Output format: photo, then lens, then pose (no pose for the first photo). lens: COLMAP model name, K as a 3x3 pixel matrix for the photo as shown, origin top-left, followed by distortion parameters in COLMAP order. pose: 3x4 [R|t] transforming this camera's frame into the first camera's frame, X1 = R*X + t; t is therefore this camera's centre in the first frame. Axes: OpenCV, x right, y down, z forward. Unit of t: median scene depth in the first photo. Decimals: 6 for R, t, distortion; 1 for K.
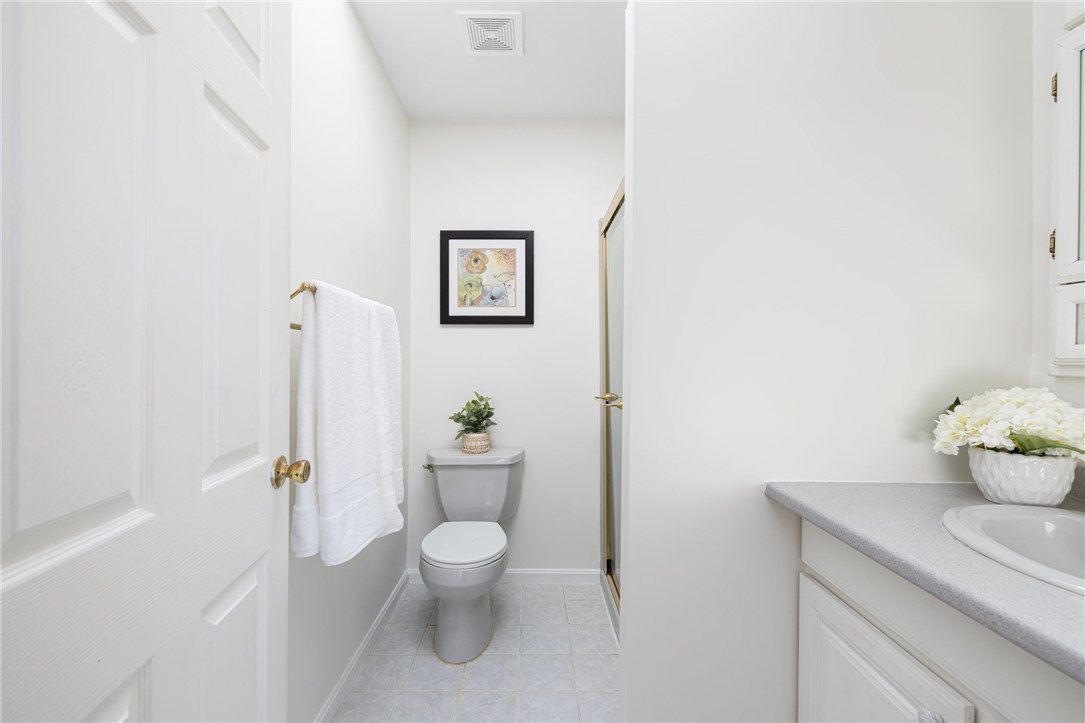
lens RADIAL K [[463.9, 0, 537.1], [0, 463.9, 360.2], [0, 0, 1]] dist [-0.001109, -0.002111]
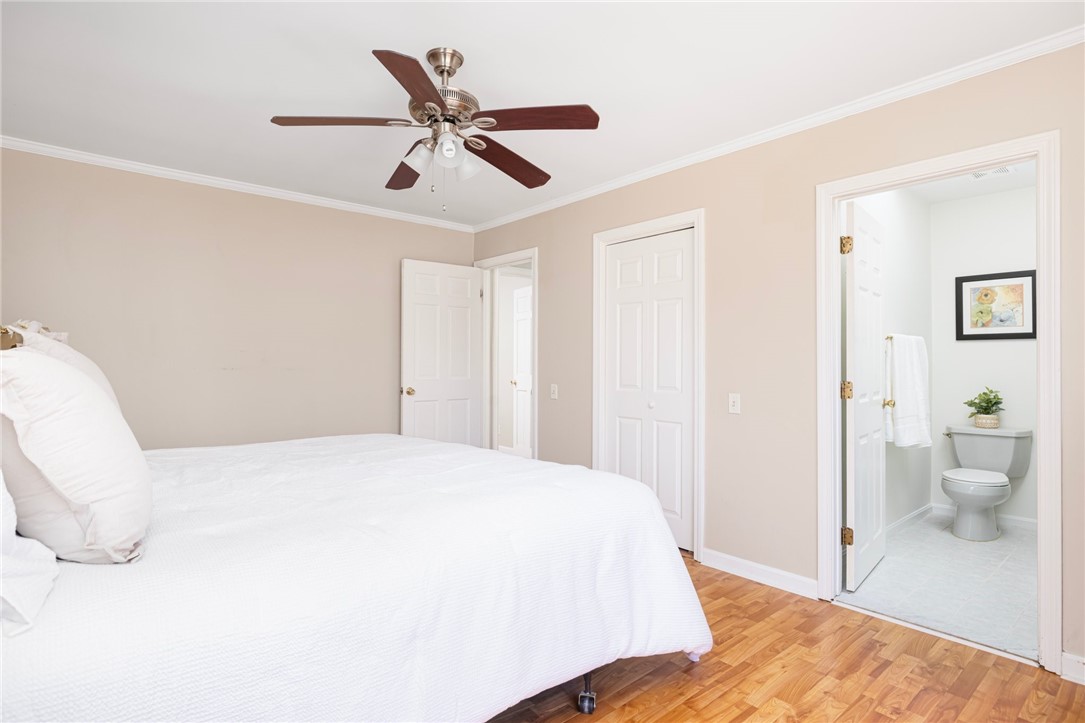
lens RADIAL K [[552.5, 0, 538.8], [0, 552.5, 357.9], [0, 0, 1]] dist [0.005116, 0.000792]
pose [[0.645778, -0.012021, -0.763430, 0.289730], [0.001848, 0.999898, -0.014181, 0.000057], [0.763523, 0.007747, 0.645734, -1.193323]]
